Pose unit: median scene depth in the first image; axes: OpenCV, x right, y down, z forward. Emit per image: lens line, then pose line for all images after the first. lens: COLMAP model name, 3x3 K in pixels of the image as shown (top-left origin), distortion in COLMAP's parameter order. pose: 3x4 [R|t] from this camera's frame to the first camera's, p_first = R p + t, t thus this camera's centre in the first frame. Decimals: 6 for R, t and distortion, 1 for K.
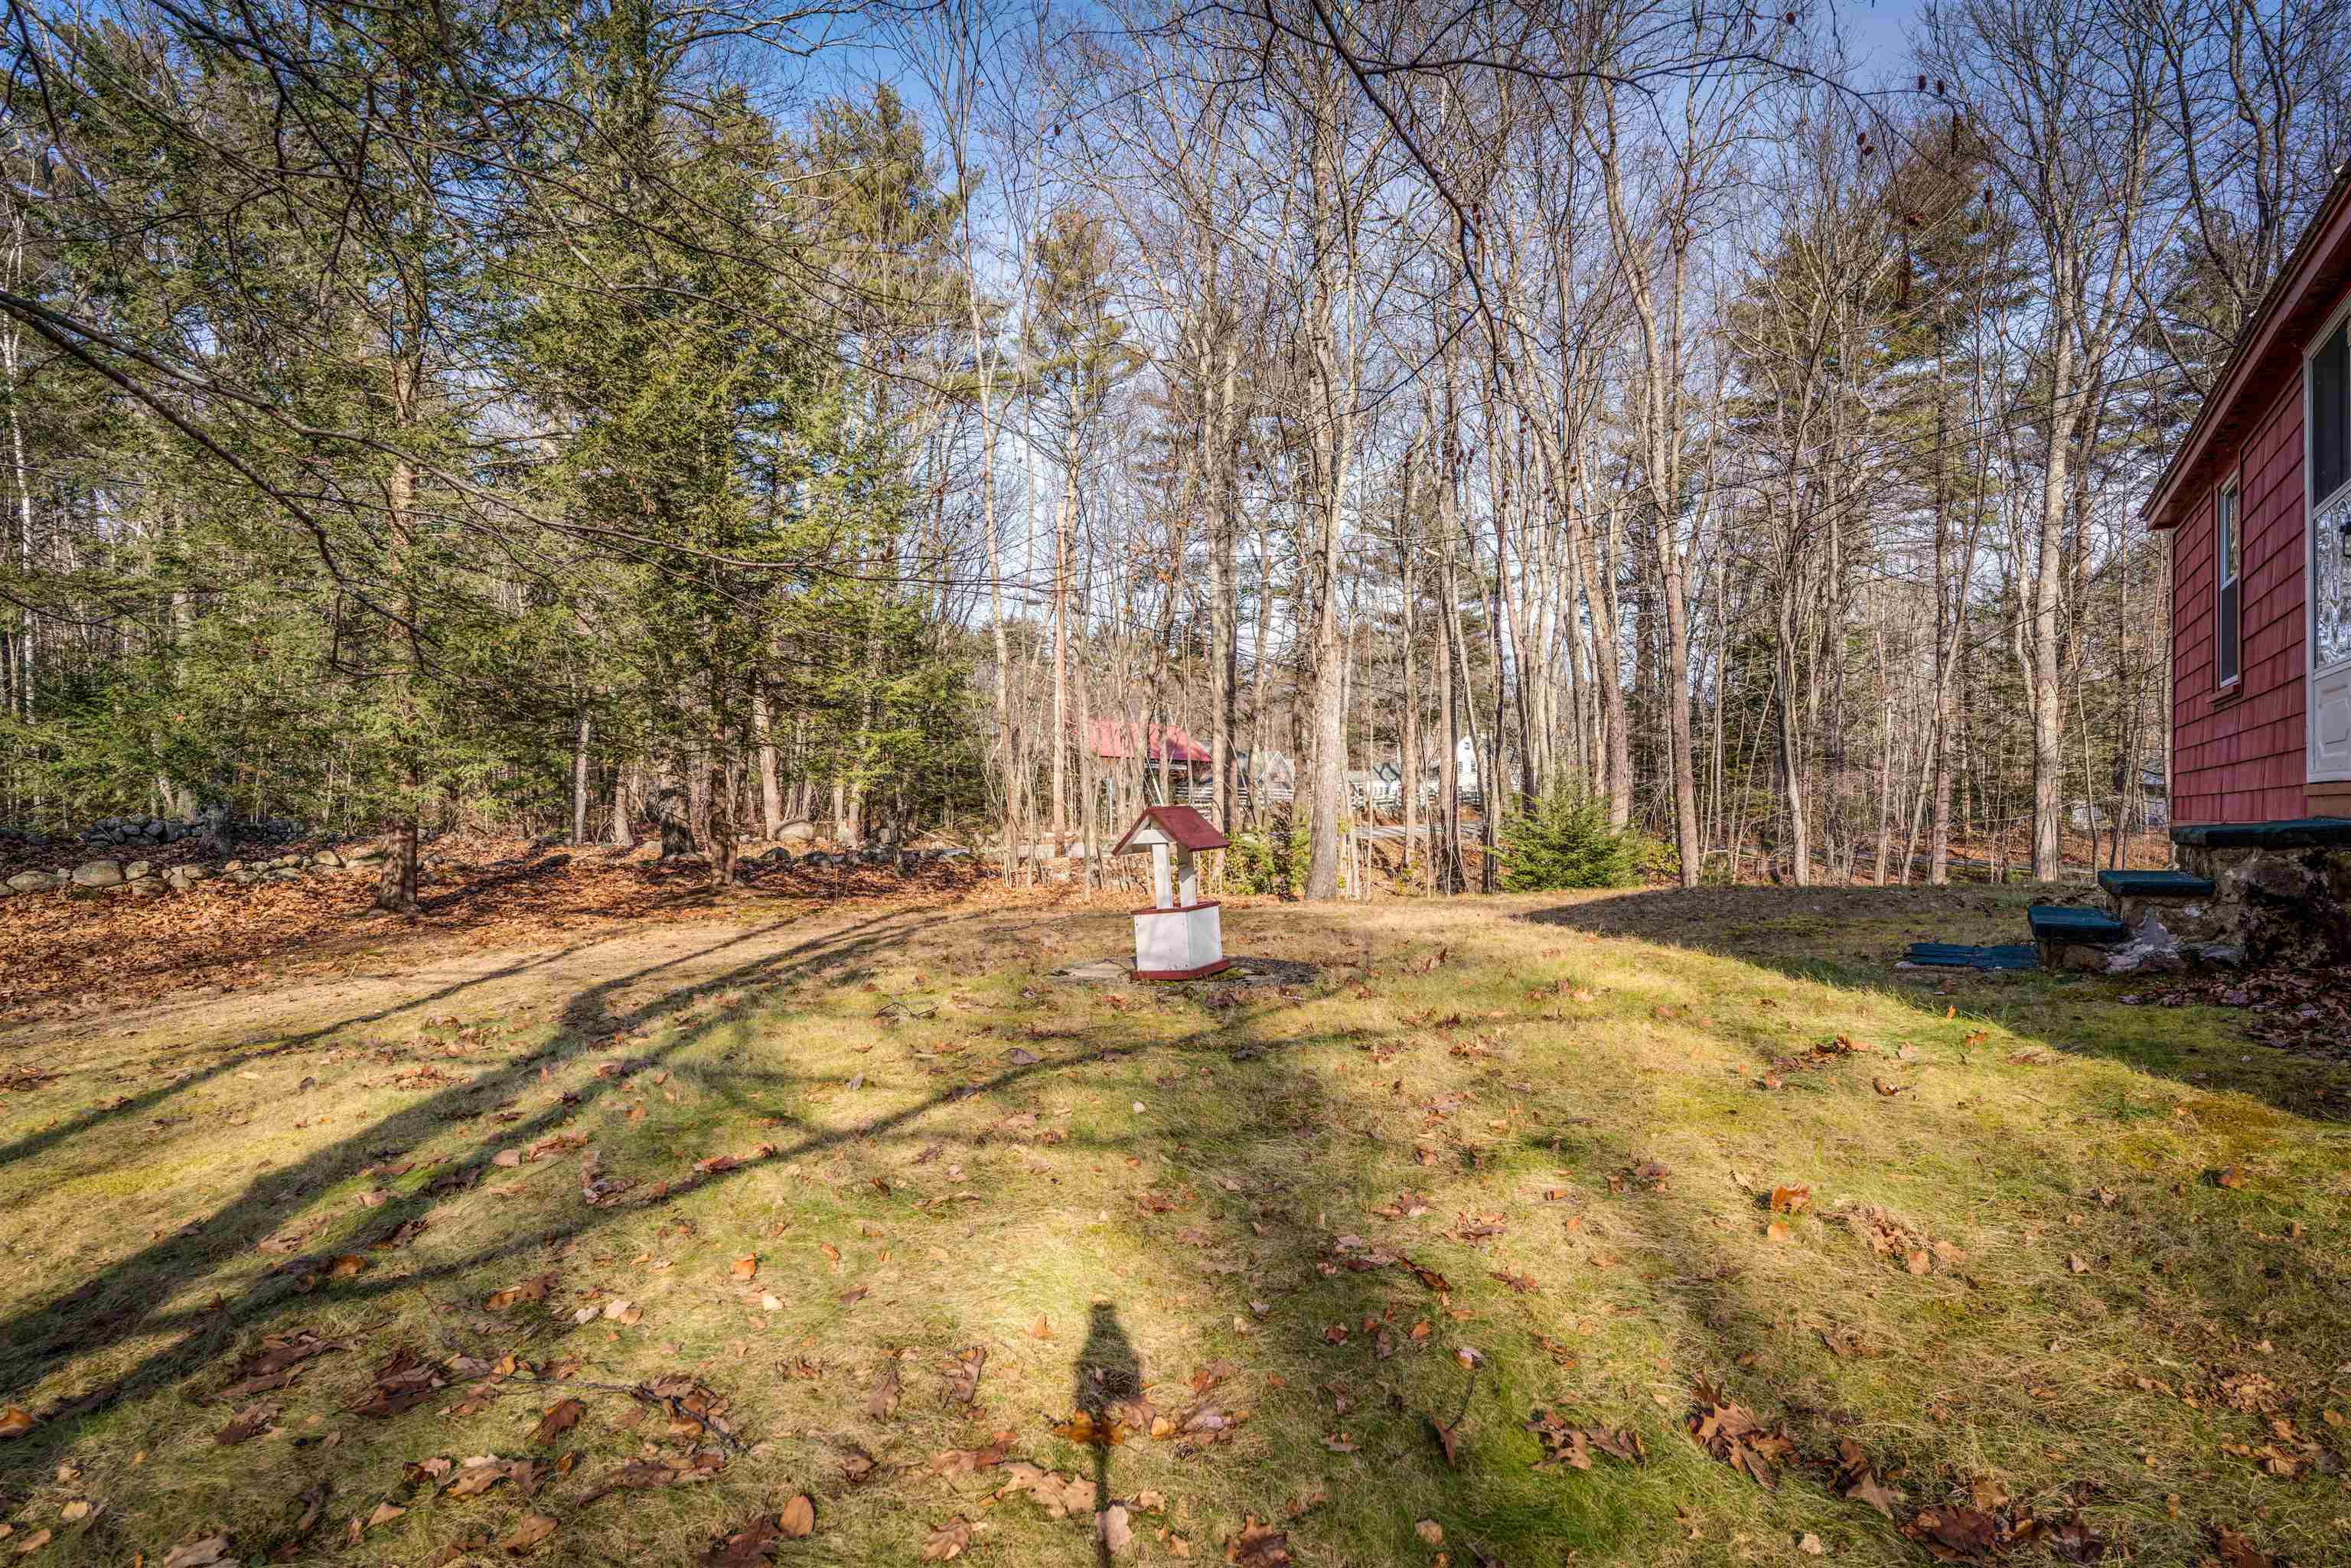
lens RADIAL K [[1223.2, 0, 1171.5], [0, 1223.2, 764.3], [0, 0, 1]] dist [-0.002051, 0.001695]
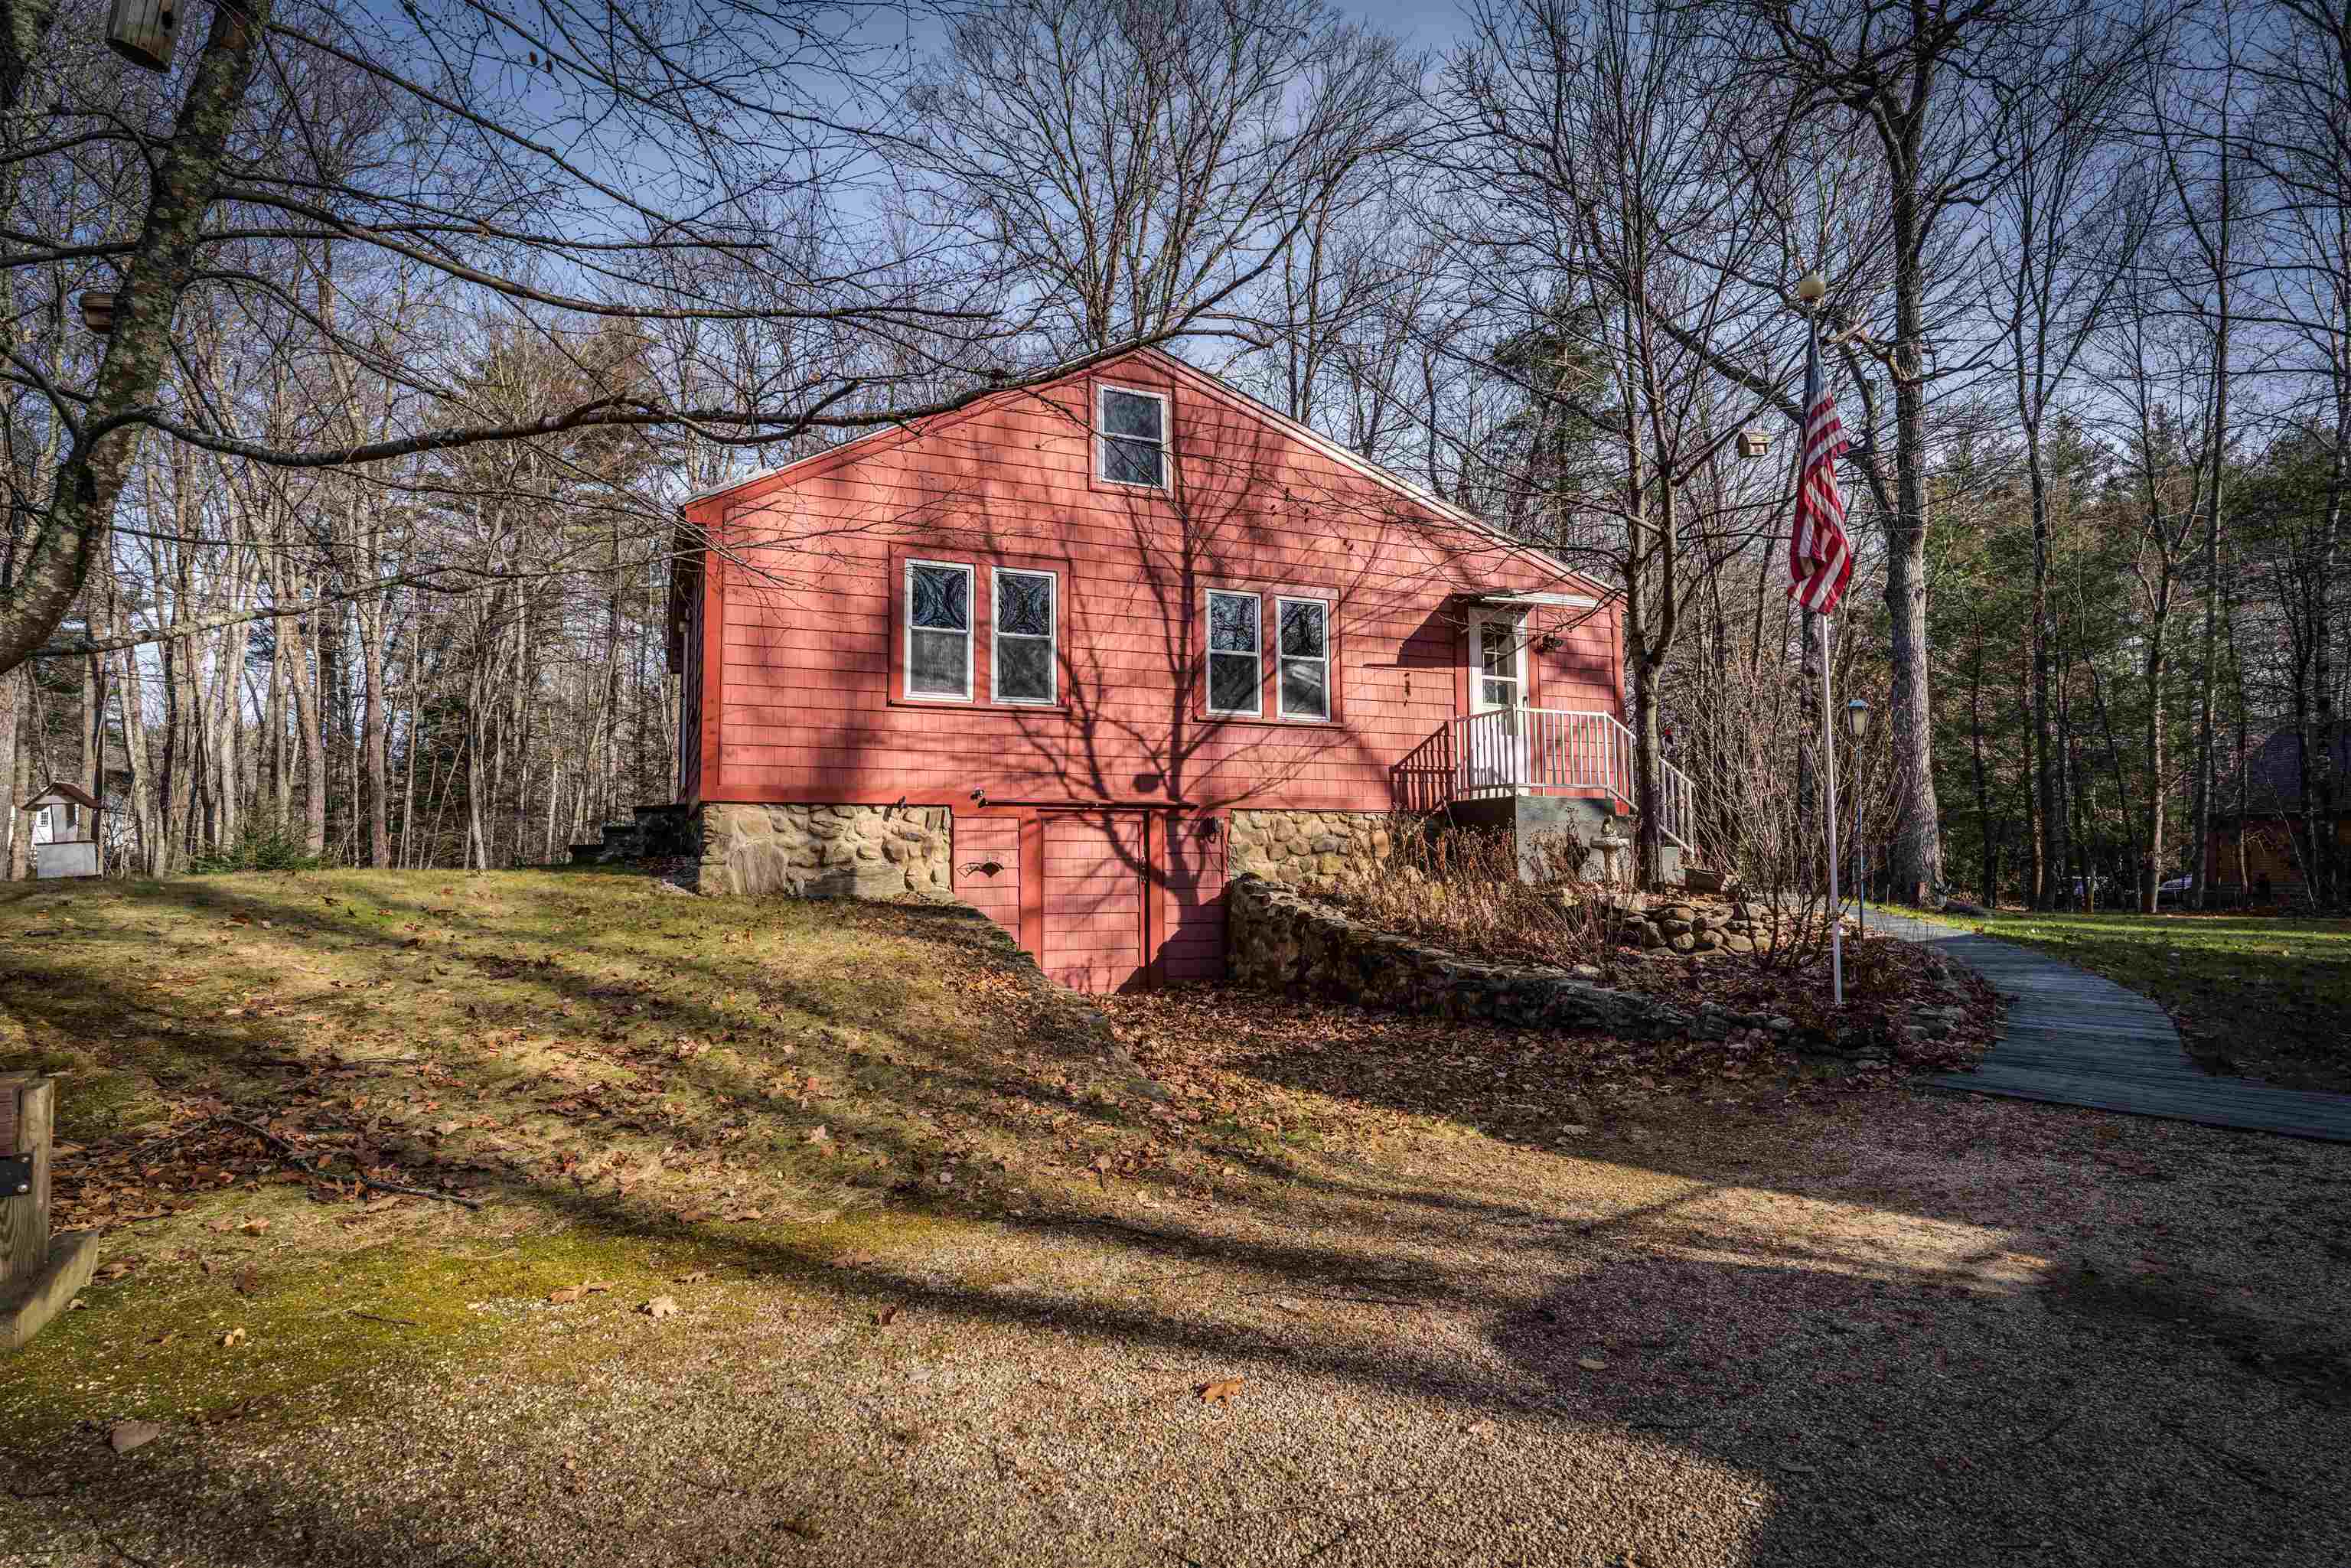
lens RADIAL K [[1223.2, 0, 1171.5], [0, 1223.2, 764.3], [0, 0, 1]] dist [-0.002051, 0.001695]
pose [[0.554881, 0.054572, 0.830138, -0.084690], [-0.010837, 0.998236, -0.058378, 0.014234], [-0.831859, 0.023396, 0.554493, -0.176199]]
